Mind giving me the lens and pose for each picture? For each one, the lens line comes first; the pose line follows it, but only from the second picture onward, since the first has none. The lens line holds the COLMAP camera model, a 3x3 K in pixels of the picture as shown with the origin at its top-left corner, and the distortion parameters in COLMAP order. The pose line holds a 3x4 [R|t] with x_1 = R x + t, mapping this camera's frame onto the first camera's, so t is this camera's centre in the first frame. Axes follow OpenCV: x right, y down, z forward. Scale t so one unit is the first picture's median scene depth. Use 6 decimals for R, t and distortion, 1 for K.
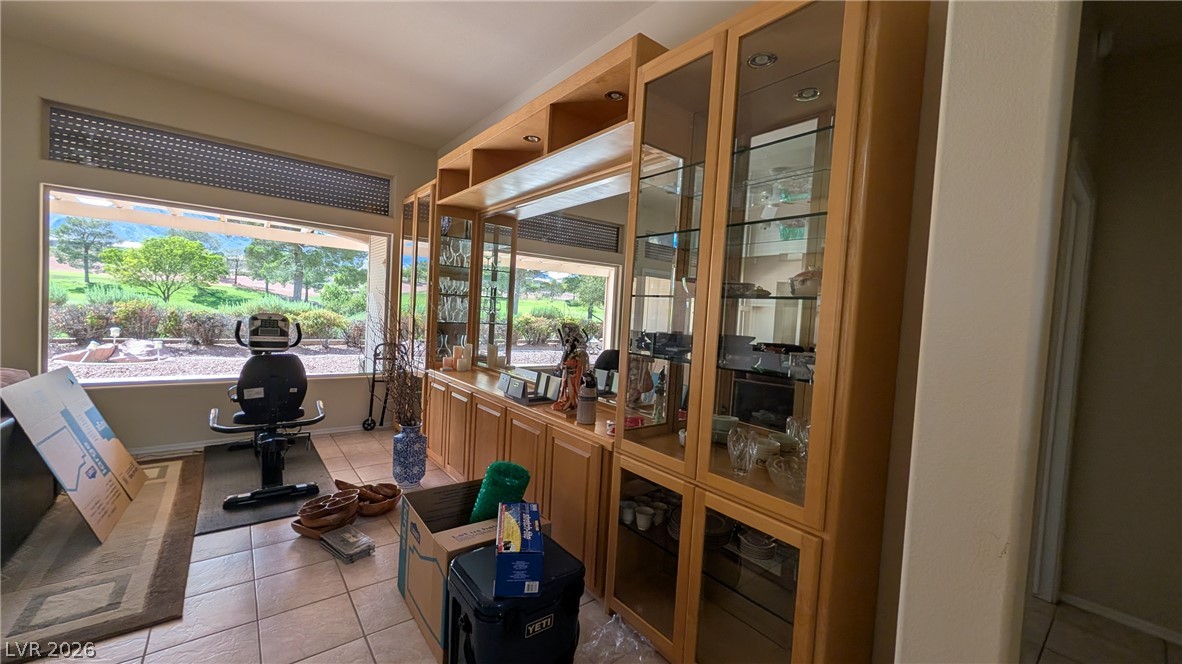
lens RADIAL K [[449.8, 0, 591.1], [0, 449.8, 327.2], [0, 0, 1]] dist [-0.001560, -0.000081]
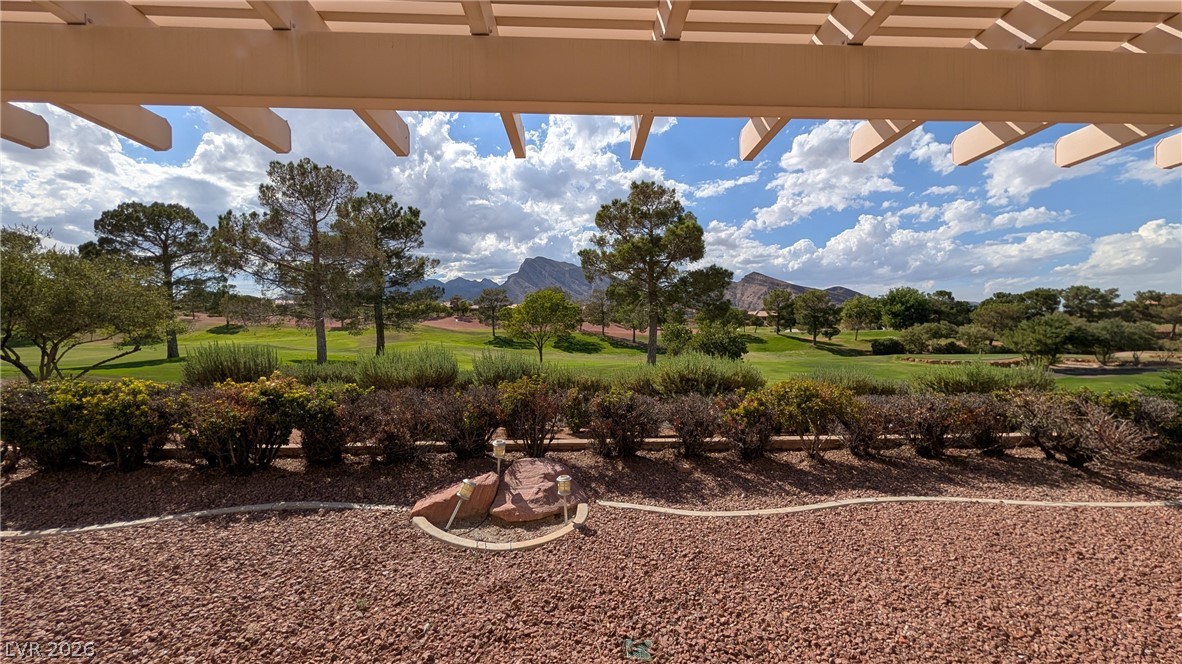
lens RADIAL K [[449.8, 0, 593.6], [0, 449.8, 332.6], [0, 0, 1]] dist [-0.001560, -0.000081]
pose [[0.806841, -0.064487, -0.587238, -0.482802], [0.031280, 0.997293, -0.066539, -0.061055], [0.589939, 0.035318, 0.806675, 0.469458]]
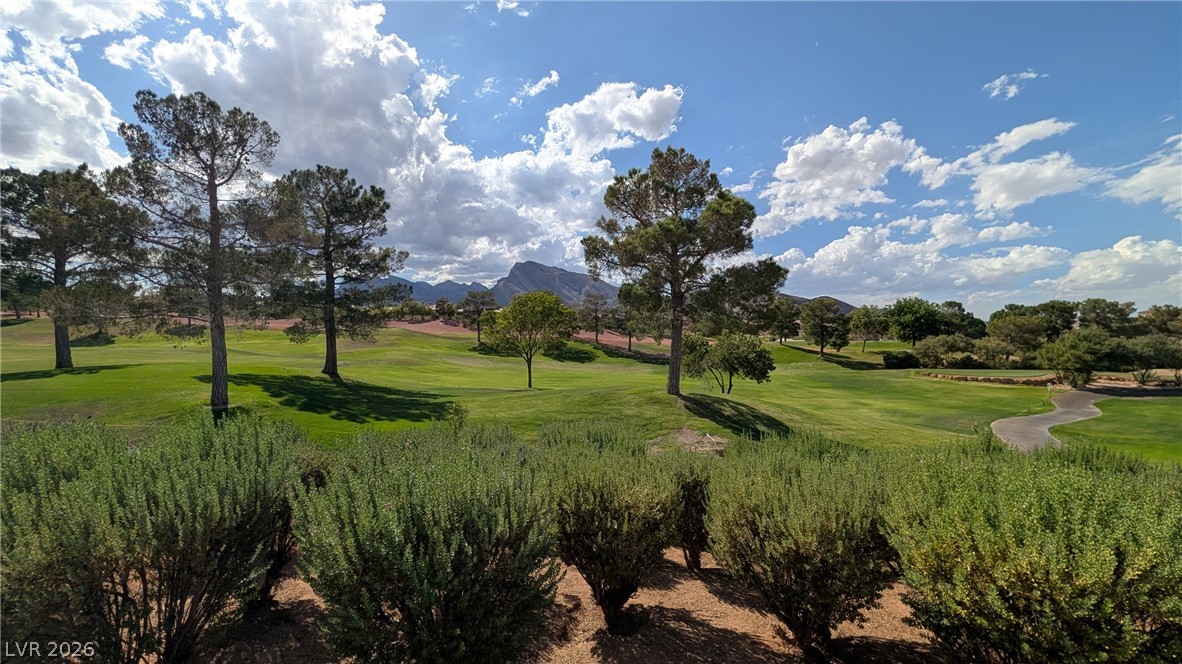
lens RADIAL K [[449.8, 0, 600.9], [0, 449.8, 285.6], [0, 0, 1]] dist [-0.001560, -0.000081]
pose [[0.828879, -0.117234, -0.547006, -0.740278], [0.019321, 0.983212, -0.181443, -0.109695], [0.559094, 0.139826, 0.817229, 0.757541]]
